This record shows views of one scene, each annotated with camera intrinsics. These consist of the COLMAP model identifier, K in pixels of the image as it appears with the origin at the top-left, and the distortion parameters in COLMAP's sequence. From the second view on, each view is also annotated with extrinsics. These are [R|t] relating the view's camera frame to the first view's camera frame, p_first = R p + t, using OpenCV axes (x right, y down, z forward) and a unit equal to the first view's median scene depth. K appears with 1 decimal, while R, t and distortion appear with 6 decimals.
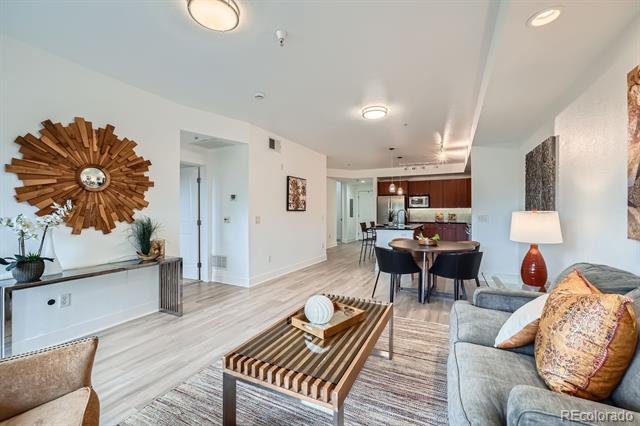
lens RADIAL K [[269.8, 0, 322.4], [0, 269.8, 209.3], [0, 0, 1]] dist [-0.002811, 0.005919]
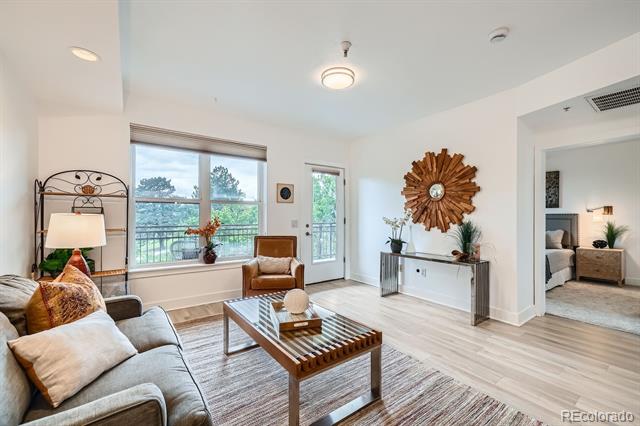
lens RADIAL K [[269.8, 0, 319.4], [0, 269.8, 215.1], [0, 0, 1]] dist [-0.002811, 0.005919]
pose [[-0.478670, -0.000786, -0.877995, 0.530386], [0.008944, 0.999943, -0.005772, 0.006667], [0.877949, -0.010615, -0.478636, 0.916984]]
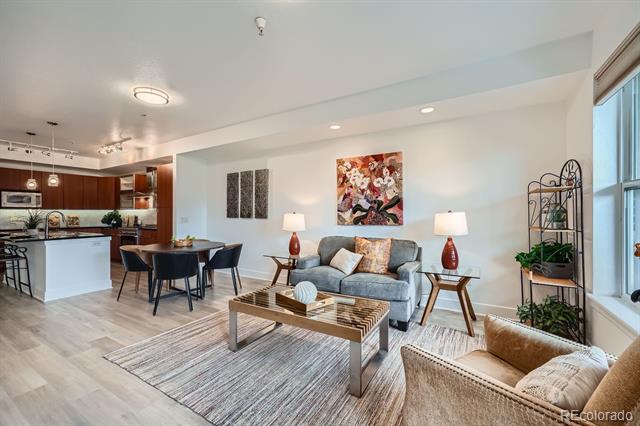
lens RADIAL K [[269.8, 0, 322.5], [0, 269.8, 215.9], [0, 0, 1]] dist [-0.002811, 0.005919]
pose [[0.089390, -0.011833, 0.995926, -0.678083], [-0.005527, 0.999908, 0.012377, -0.000798], [-0.995981, -0.006611, 0.089317, 0.448480]]
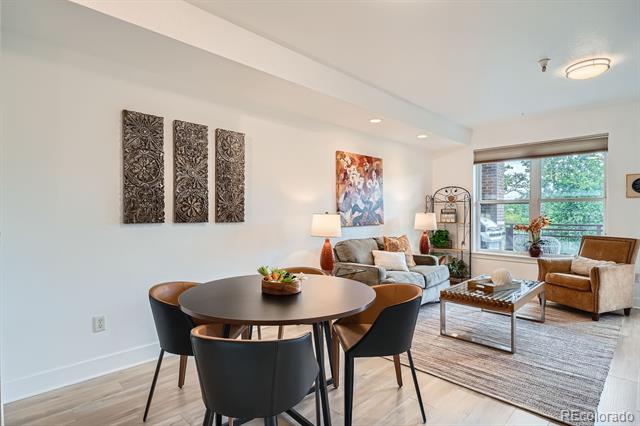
lens RADIAL K [[334.1, 0, 325.9], [0, 334.1, 212.3], [0, 0, 1]] dist [0.012726, 0.002136]
pose [[-0.947982, 0.003769, 0.318302, 0.189808], [-0.001393, 0.999871, -0.015990, 0.017152], [-0.318321, -0.015602, -0.947855, 1.734933]]
